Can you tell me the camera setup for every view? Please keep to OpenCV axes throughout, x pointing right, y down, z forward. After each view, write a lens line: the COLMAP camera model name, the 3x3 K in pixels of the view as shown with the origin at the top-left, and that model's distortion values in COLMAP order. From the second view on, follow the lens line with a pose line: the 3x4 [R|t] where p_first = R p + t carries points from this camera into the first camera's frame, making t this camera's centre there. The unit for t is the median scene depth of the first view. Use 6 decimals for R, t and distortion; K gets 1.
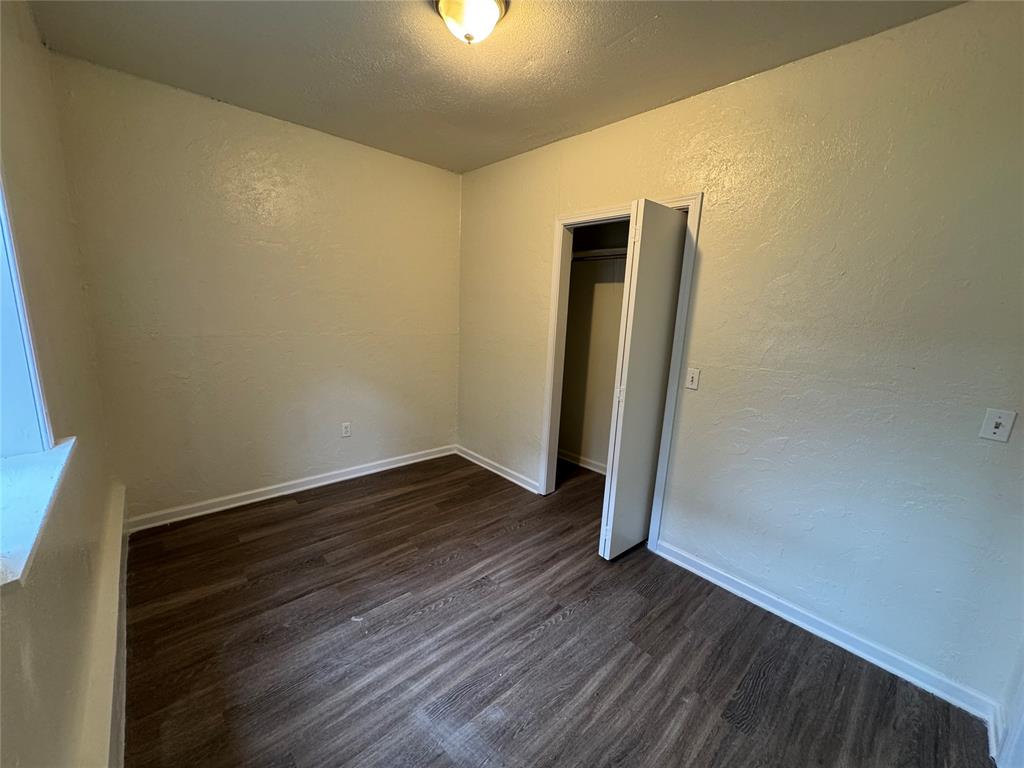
lens RADIAL K [[408.0, 0, 516.1], [0, 408.0, 384.2], [0, 0, 1]] dist [-0.003516, 0.000833]
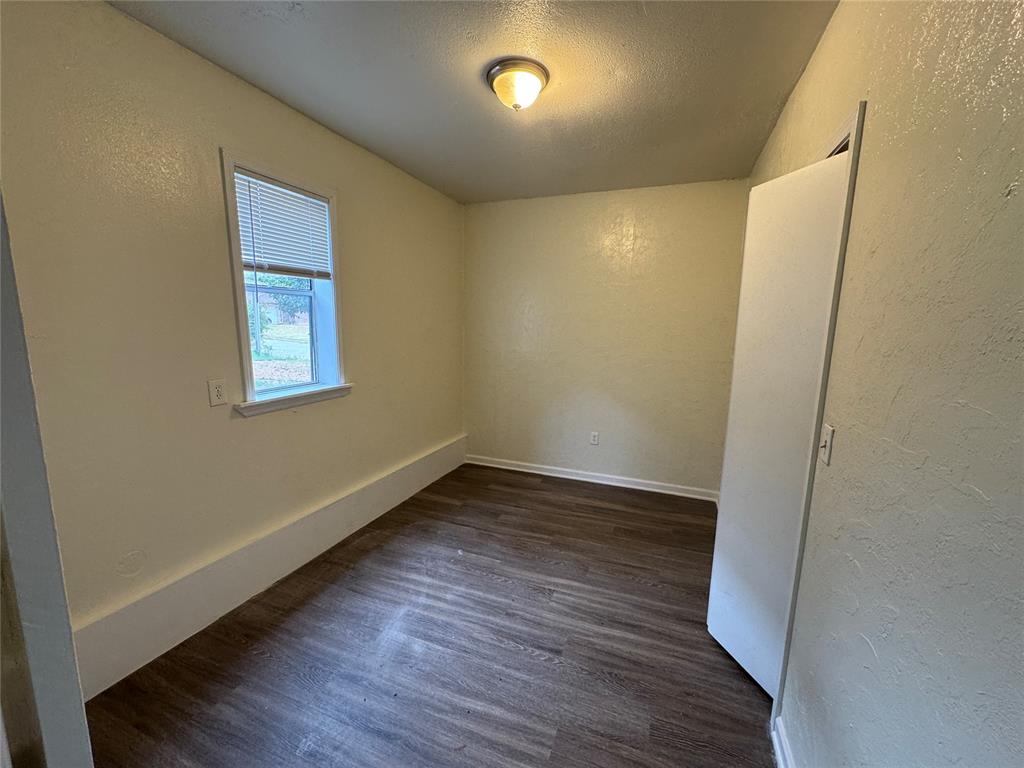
lens RADIAL K [[408.0, 0, 512.1], [0, 408.0, 389.0], [0, 0, 1]] dist [-0.003516, 0.000833]
pose [[0.441900, 0.102458, -0.891194, 0.766855], [-0.165820, 0.985666, 0.031097, -0.035144], [0.881606, 0.134036, 0.452555, 0.406571]]
